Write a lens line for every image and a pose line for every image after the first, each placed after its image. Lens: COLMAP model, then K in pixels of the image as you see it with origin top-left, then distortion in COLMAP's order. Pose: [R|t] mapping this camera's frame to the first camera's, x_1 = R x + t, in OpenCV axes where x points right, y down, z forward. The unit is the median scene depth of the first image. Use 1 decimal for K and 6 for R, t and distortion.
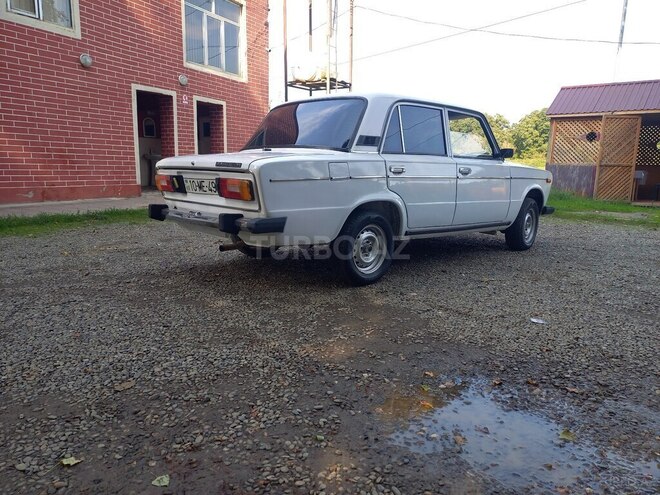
lens RADIAL K [[506.8, 0, 328.8], [0, 506.8, 244.6], [0, 0, 1]] dist [0.079855, -0.065144]
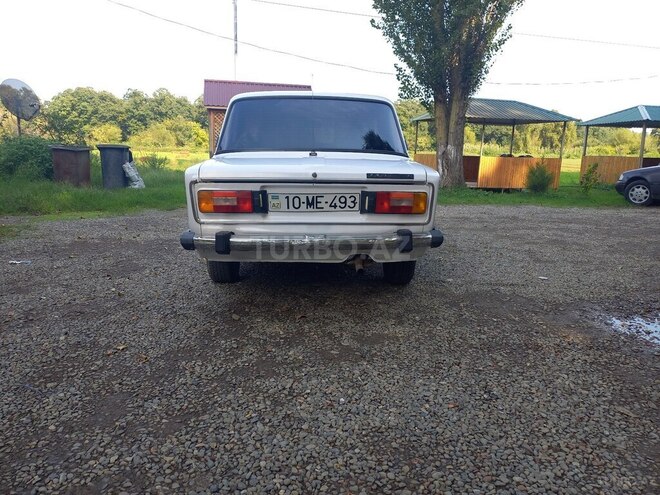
lens RADIAL K [[506.8, 0, 328.8], [0, 506.8, 244.6], [0, 0, 1]] dist [0.079855, -0.065144]
pose [[0.631915, -0.145618, 0.761235, -0.849501], [0.117772, 0.988826, 0.091390, -0.117342], [-0.766037, 0.031901, 0.642004, 0.455481]]
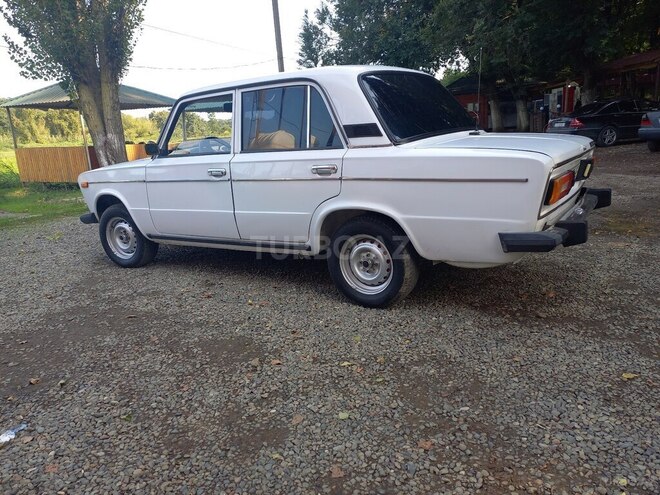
lens RADIAL K [[509.7, 0, 330.0], [0, 509.7, 247.5], [0, 0, 1]] dist [0.075403, -0.067206]
pose [[-0.252865, -0.224657, 0.941057, -0.945616], [0.212434, 0.936039, 0.280541, -0.317521], [-0.943892, 0.270851, -0.188966, 1.529093]]
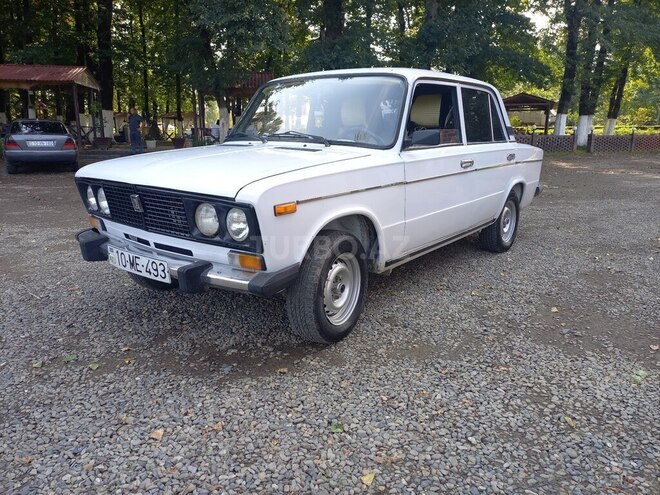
lens RADIAL K [[509.7, 0, 330.0], [0, 509.7, 247.5], [0, 0, 1]] dist [0.075403, -0.067206]
pose [[-0.978936, 0.029352, -0.202048, 0.472065], [-0.046448, 0.931646, 0.360387, -0.408347], [0.198815, 0.362180, -0.910658, 2.369305]]
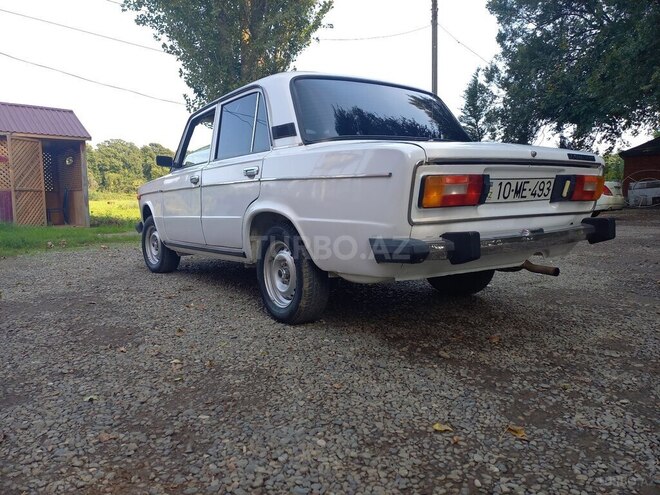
lens RADIAL K [[509.2, 0, 317.2], [0, 509.2, 237.3], [0, 0, 1]] dist [0.047025, -0.003107]
pose [[0.133554, -0.098283, 0.986156, -0.924813], [0.176156, 0.981579, 0.073970, -0.147178], [-0.975260, 0.163838, 0.148406, 1.148724]]
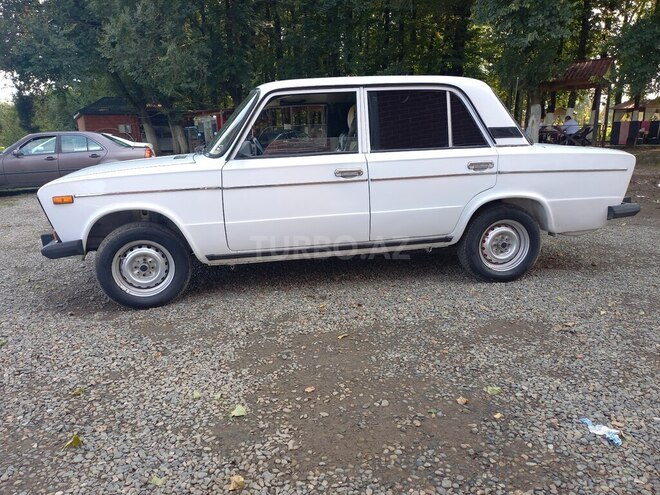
lens RADIAL K [[507.6, 0, 326.3], [0, 507.6, 248.7], [0, 0, 1]] dist [0.076831, -0.068362]
pose [[-0.847862, -0.113569, 0.517910, -0.407039], [0.092929, 0.929842, 0.356032, -0.422535], [-0.522009, 0.349995, -0.777824, 2.269702]]
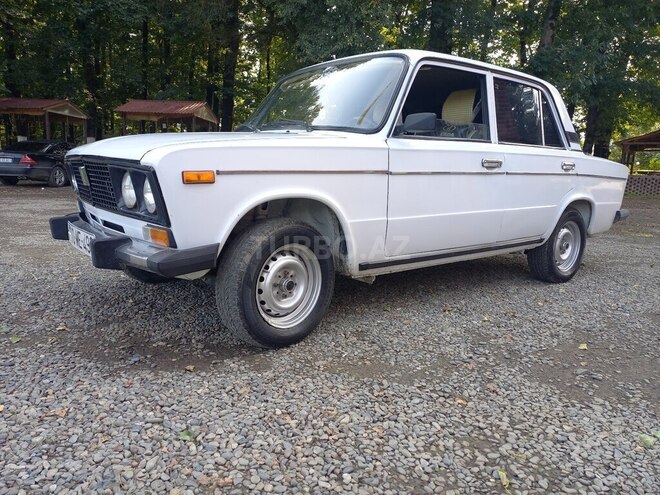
lens RADIAL K [[507.6, 0, 326.3], [0, 507.6, 248.7], [0, 0, 1]] dist [0.076831, -0.068362]
pose [[-0.997541, -0.052272, 0.046688, 0.248075], [-0.036671, 0.956957, 0.287902, -0.320046], [-0.059727, 0.285482, -0.956521, 2.312114]]
